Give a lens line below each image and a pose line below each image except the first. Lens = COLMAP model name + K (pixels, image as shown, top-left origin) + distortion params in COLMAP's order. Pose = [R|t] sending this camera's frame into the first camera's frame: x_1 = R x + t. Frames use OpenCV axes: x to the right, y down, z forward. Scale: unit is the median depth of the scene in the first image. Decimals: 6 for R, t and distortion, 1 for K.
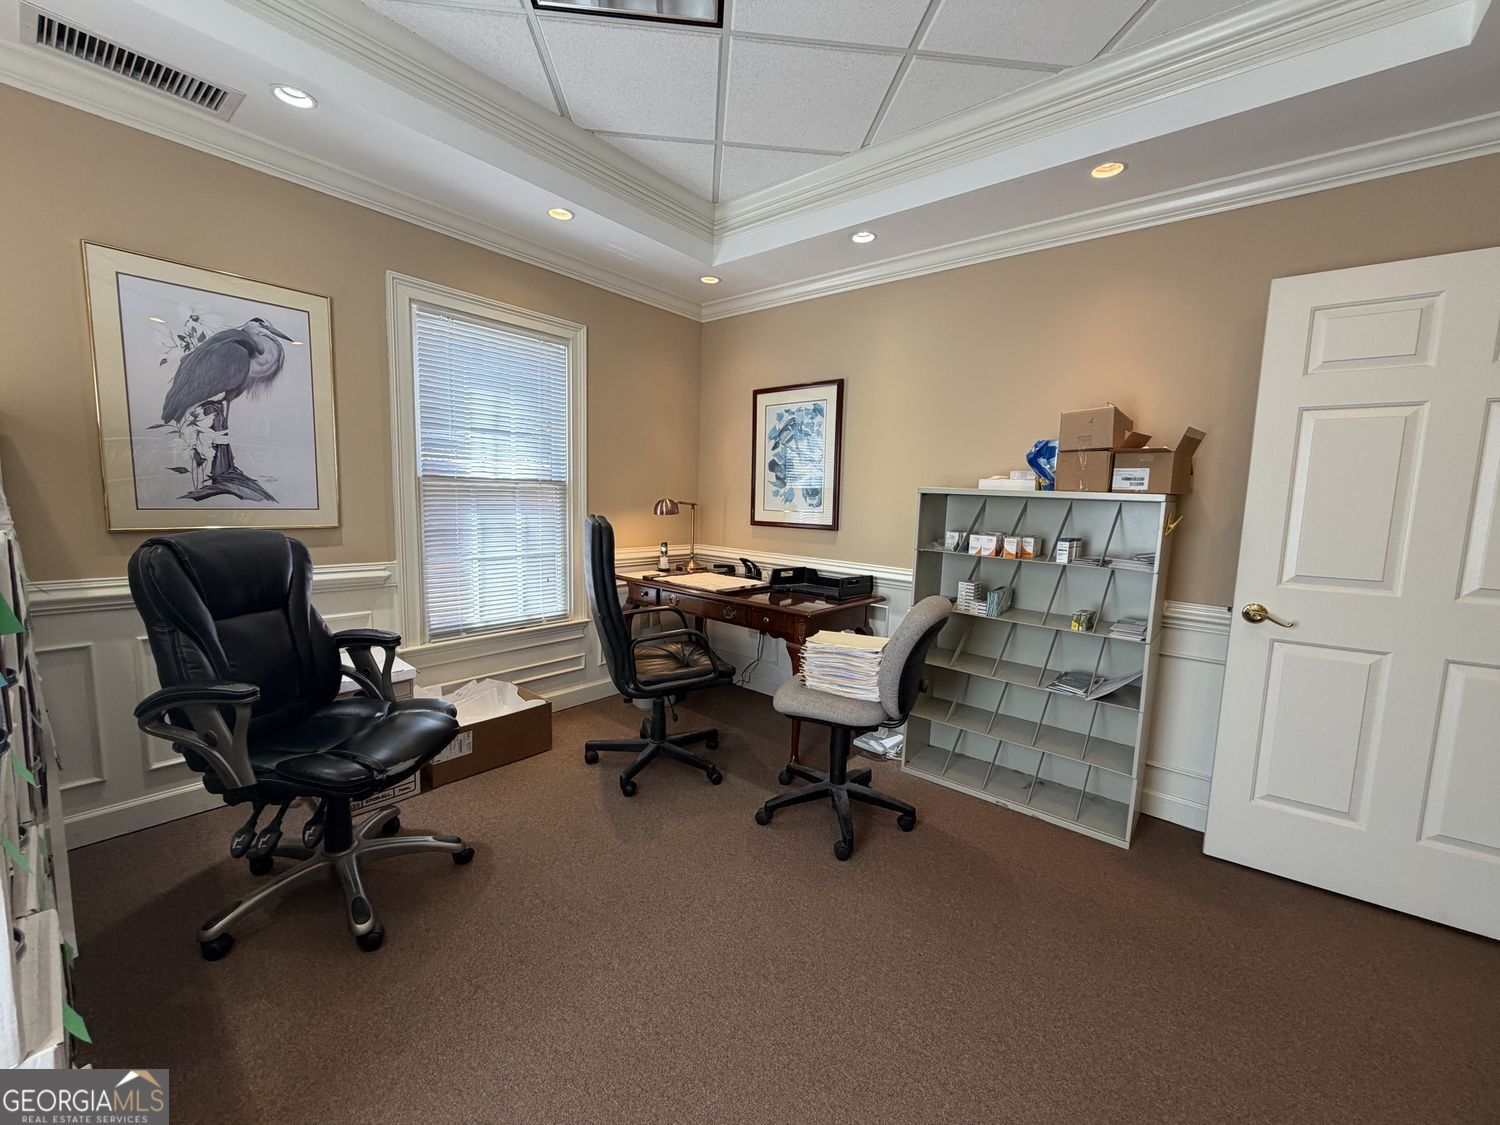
lens RADIAL K [[591.3, 0, 750.0], [0, 591.3, 562.5], [0, 0, 1]] dist [-0.000064, -0.000030]
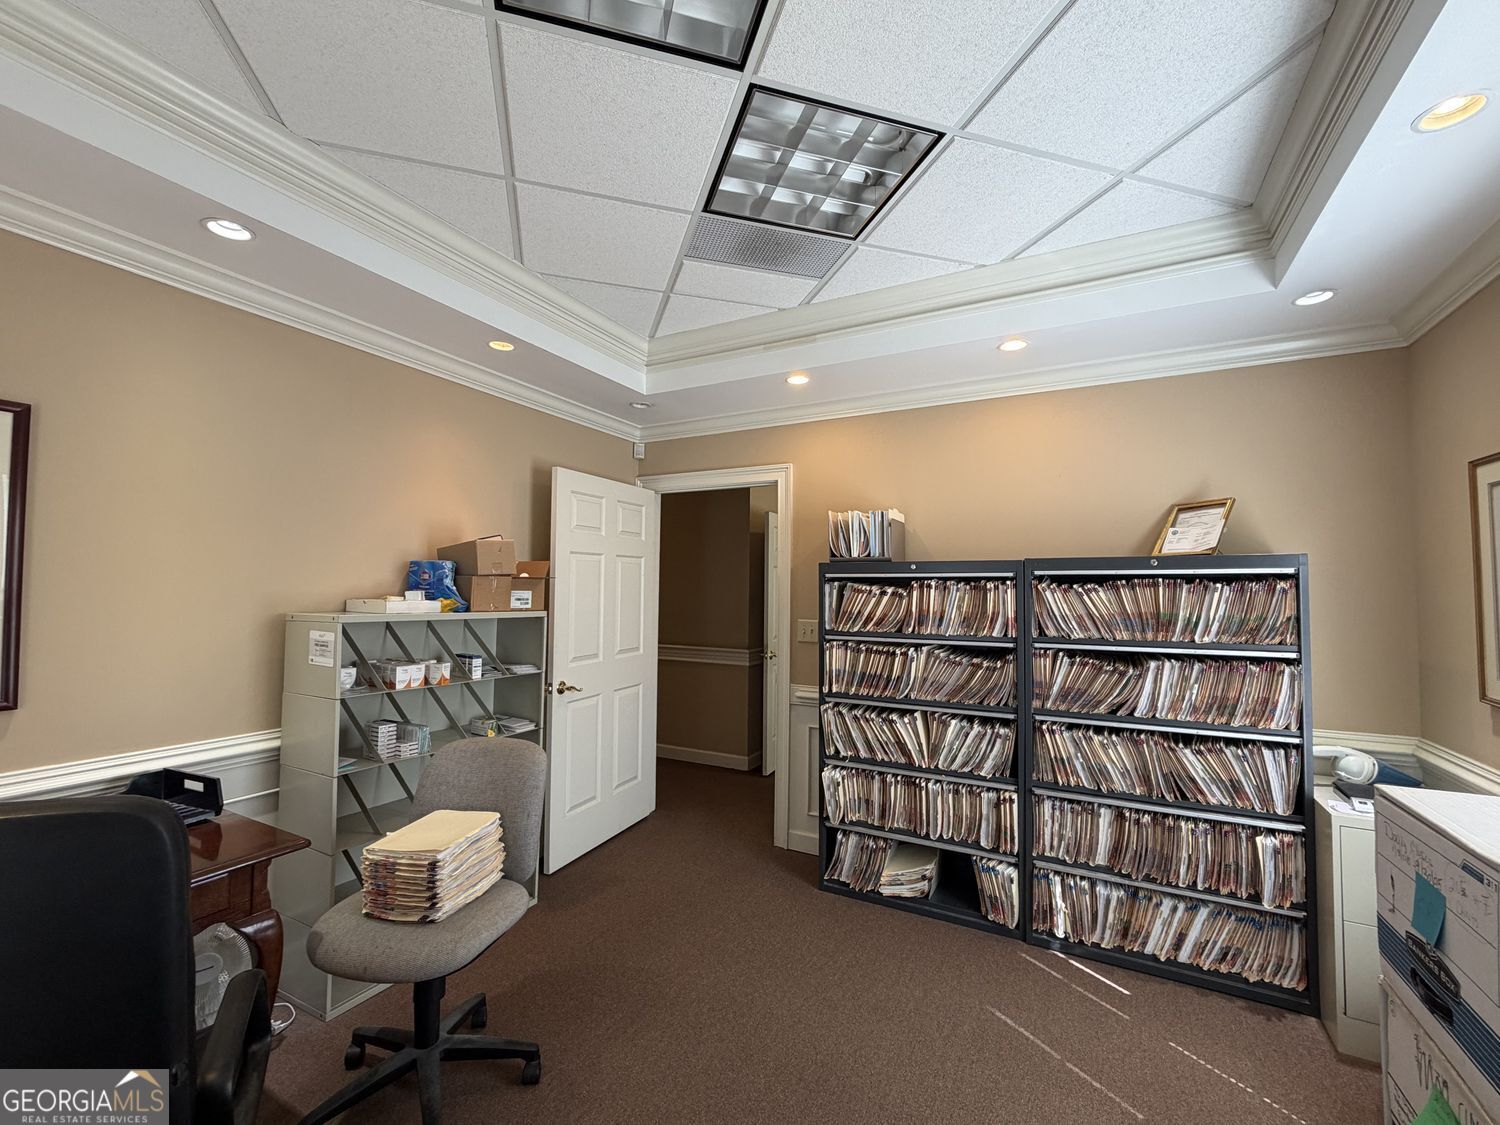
lens RADIAL K [[644.2, 0, 750.0], [0, 644.2, 562.5], [0, 0, 1]] dist [0.000125, -0.000015]
pose [[-0.200565, 0.001852, 0.979679, -0.766434], [0.092151, 0.995600, 0.016983, -0.197533], [-0.975337, 0.093684, -0.199853, 0.798267]]
